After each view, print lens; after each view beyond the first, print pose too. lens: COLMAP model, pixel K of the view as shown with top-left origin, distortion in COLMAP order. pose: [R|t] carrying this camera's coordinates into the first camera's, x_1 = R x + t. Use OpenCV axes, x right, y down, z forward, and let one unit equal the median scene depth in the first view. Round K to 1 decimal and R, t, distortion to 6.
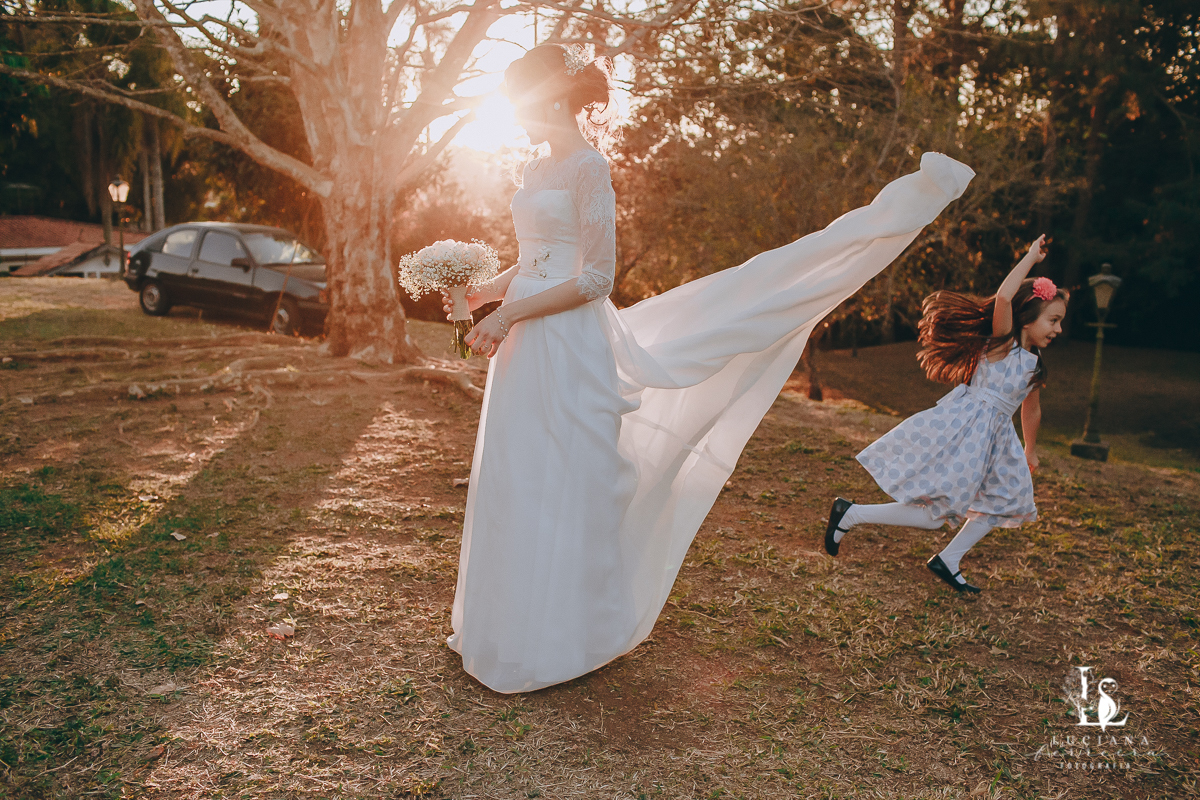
lens RADIAL K [[1160.0, 0, 599.9], [0, 1160.0, 393.6], [0, 0, 1]] dist [-0.106042, 0.138322]
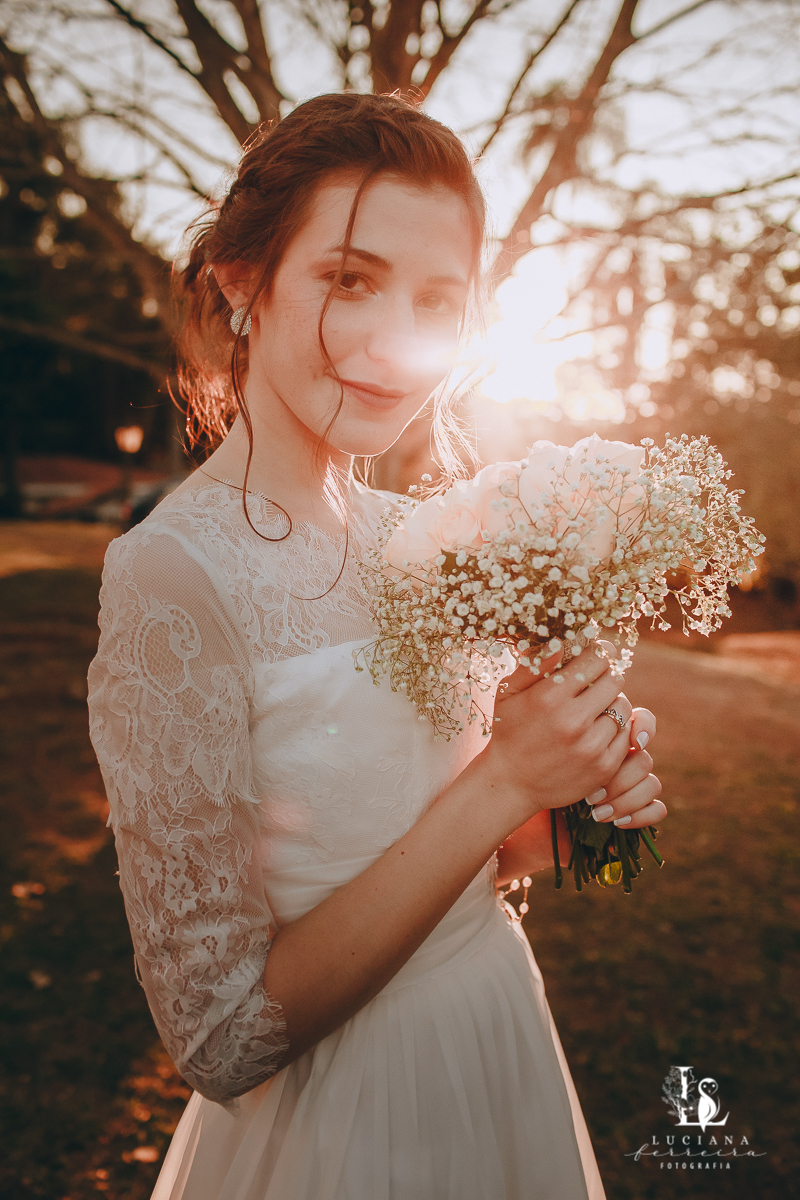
lens RADIAL K [[1160.0, 0, 400.0], [0, 1160.0, 600.0], [0, 0, 1]] dist [-0.106042, 0.138322]
pose [[0.981724, 0.047029, -0.184407, -0.015760], [-0.053232, 0.998166, -0.028829, -0.044100], [0.182713, 0.038118, 0.982427, 0.161601]]
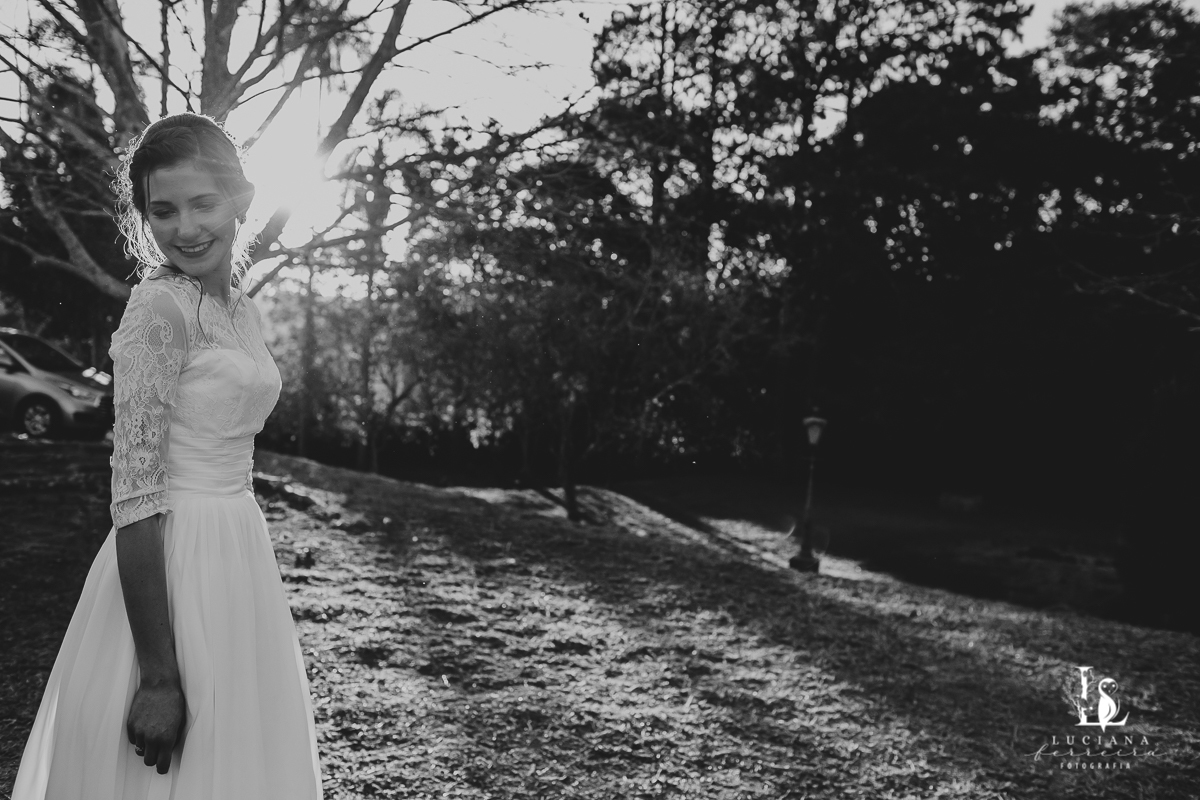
lens RADIAL K [[1160.0, 0, 599.9], [0, 1160.0, 393.6], [0, 0, 1]] dist [-0.106042, 0.138322]
pose [[0.978149, 0.039954, 0.204030, -0.037595], [-0.015917, 0.992872, -0.118120, 0.023664], [-0.207295, 0.112291, 0.971812, -0.176213]]
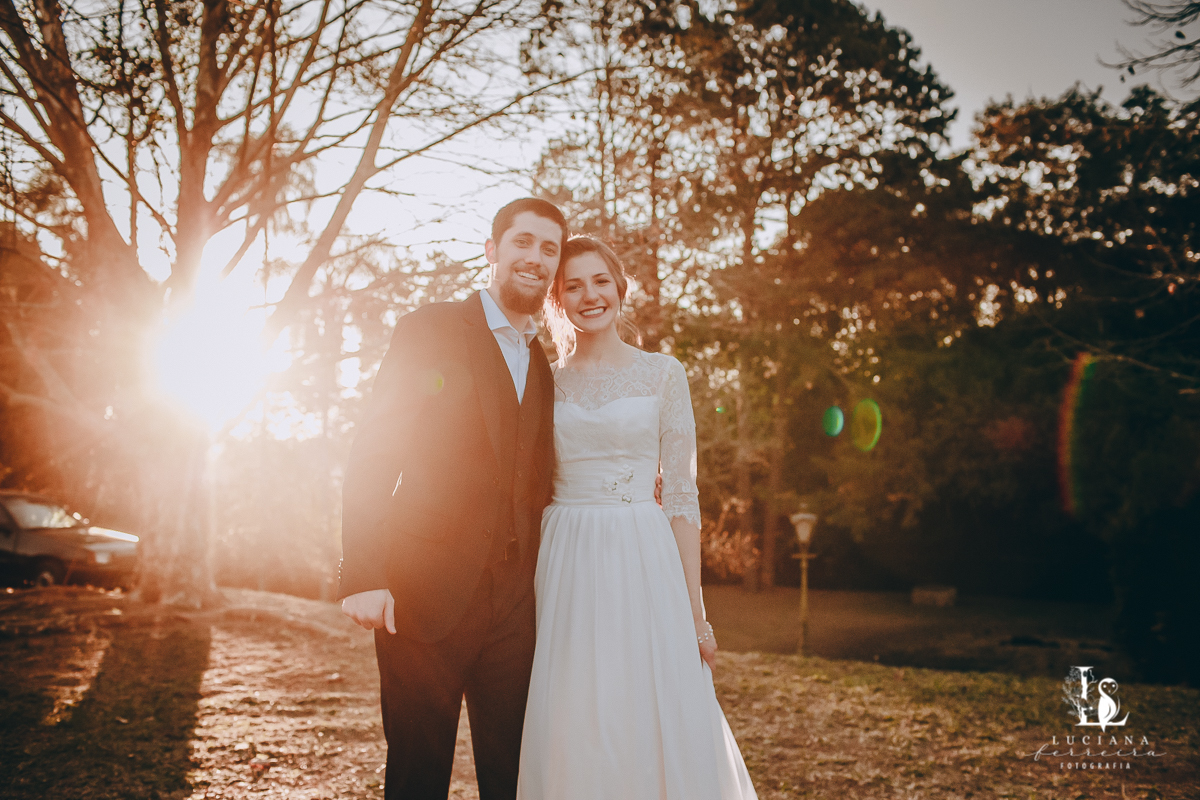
lens RADIAL K [[1160.0, 0, 599.9], [0, 1160.0, 393.6], [0, 0, 1]] dist [-0.106042, 0.138322]
pose [[0.969360, -0.000709, 0.245643, -0.077446], [0.057099, 0.973256, -0.222515, 0.037871], [-0.238915, 0.229723, 0.943476, -0.151341]]
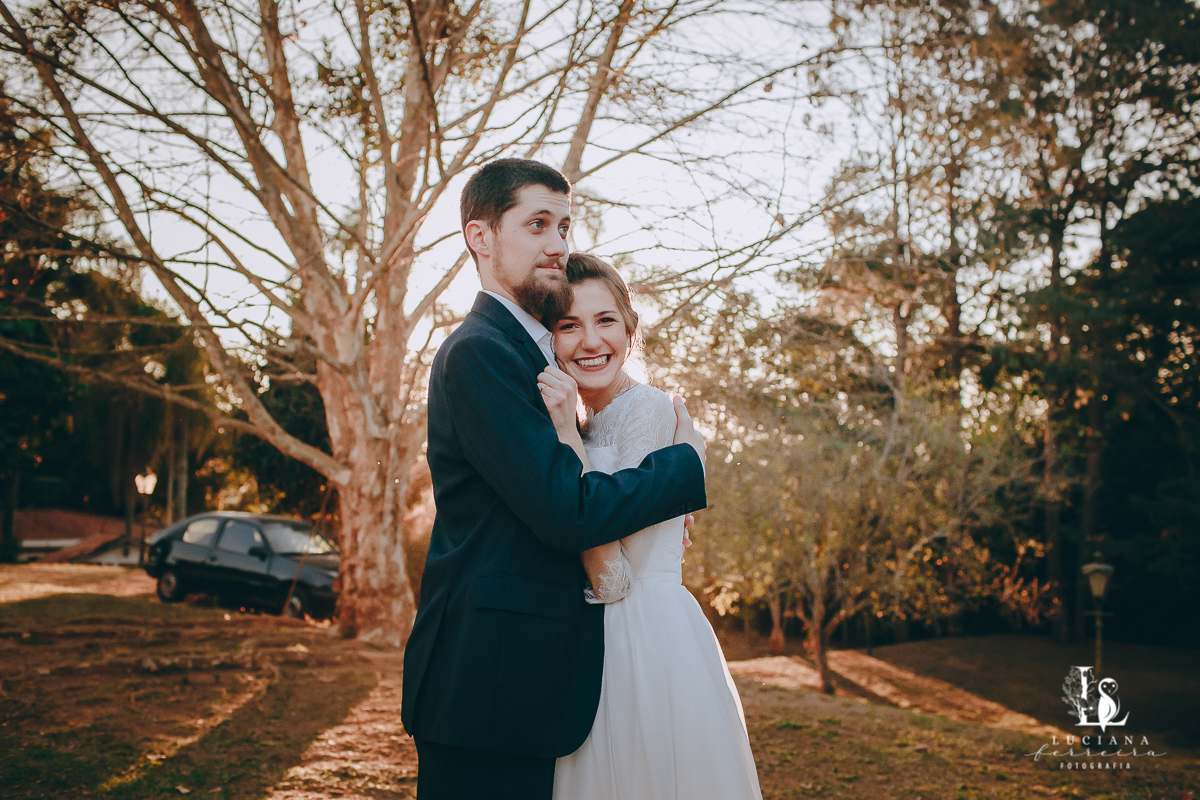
lens RADIAL K [[1160.0, 0, 599.9], [0, 1160.0, 393.6], [0, 0, 1]] dist [-0.106042, 0.138322]
pose [[0.999885, 0.003676, -0.014690, 0.012513], [-0.007315, 0.966631, -0.256067, 0.016994], [0.013258, 0.256146, 0.966547, -0.042845]]
